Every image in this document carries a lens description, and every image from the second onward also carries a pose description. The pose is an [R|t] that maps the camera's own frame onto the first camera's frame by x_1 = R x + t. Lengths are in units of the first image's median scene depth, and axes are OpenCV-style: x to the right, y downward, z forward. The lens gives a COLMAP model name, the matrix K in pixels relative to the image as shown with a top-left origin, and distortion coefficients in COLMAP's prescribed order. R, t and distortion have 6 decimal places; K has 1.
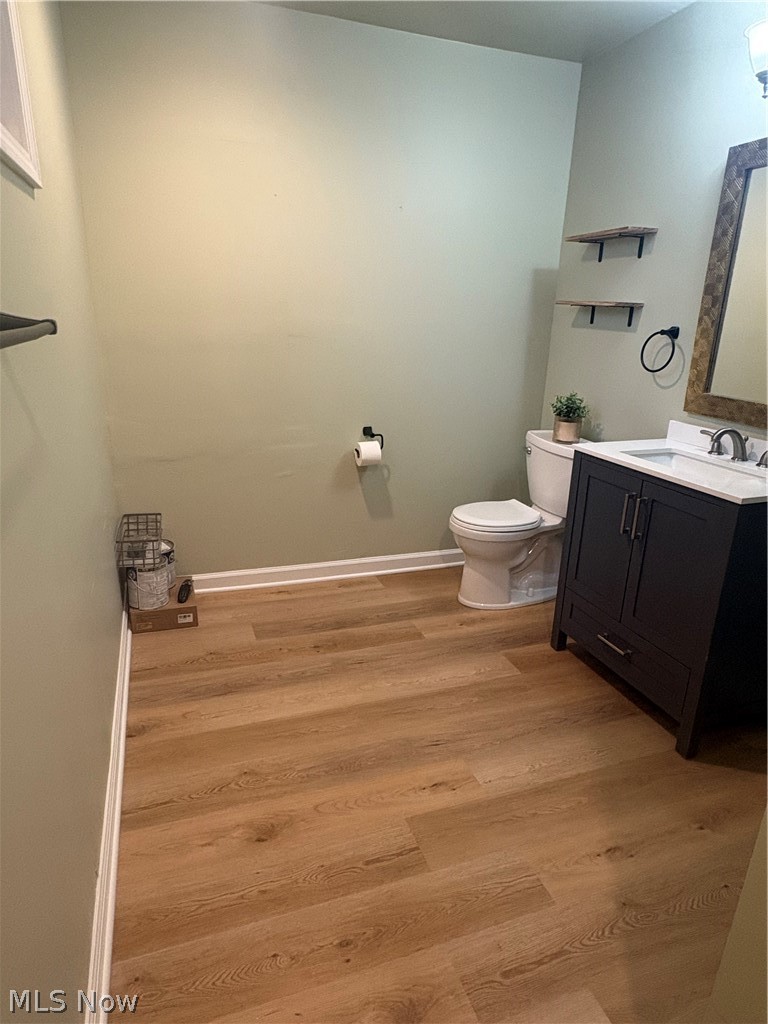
lens RADIAL K [[623.7, 0, 381.2], [0, 623.7, 514.9], [0, 0, 1]] dist [-0.001541, 0.000196]
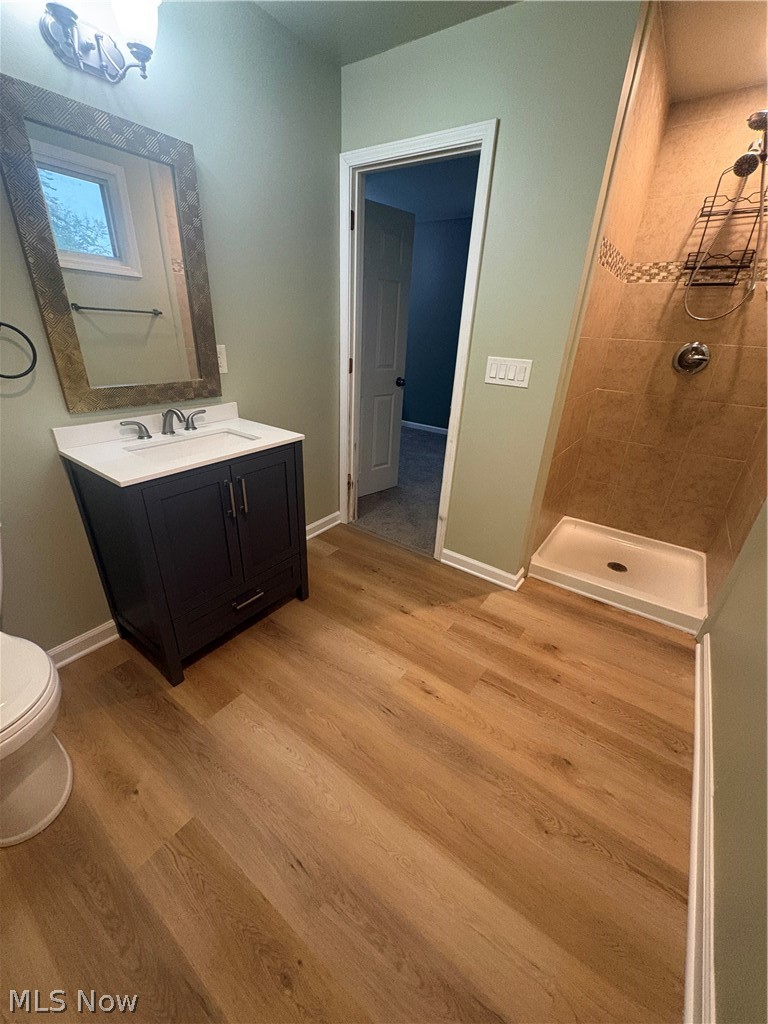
lens RADIAL K [[403.6, 0, 380.3], [0, 403.6, 511.3], [0, 0, 1]] dist [-0.010695, 0.000857]
pose [[-0.558571, -0.394109, 0.729847, -0.333908], [0.206435, 0.786170, 0.582513, -0.400721], [-0.803357, 0.476041, -0.357774, 1.202503]]
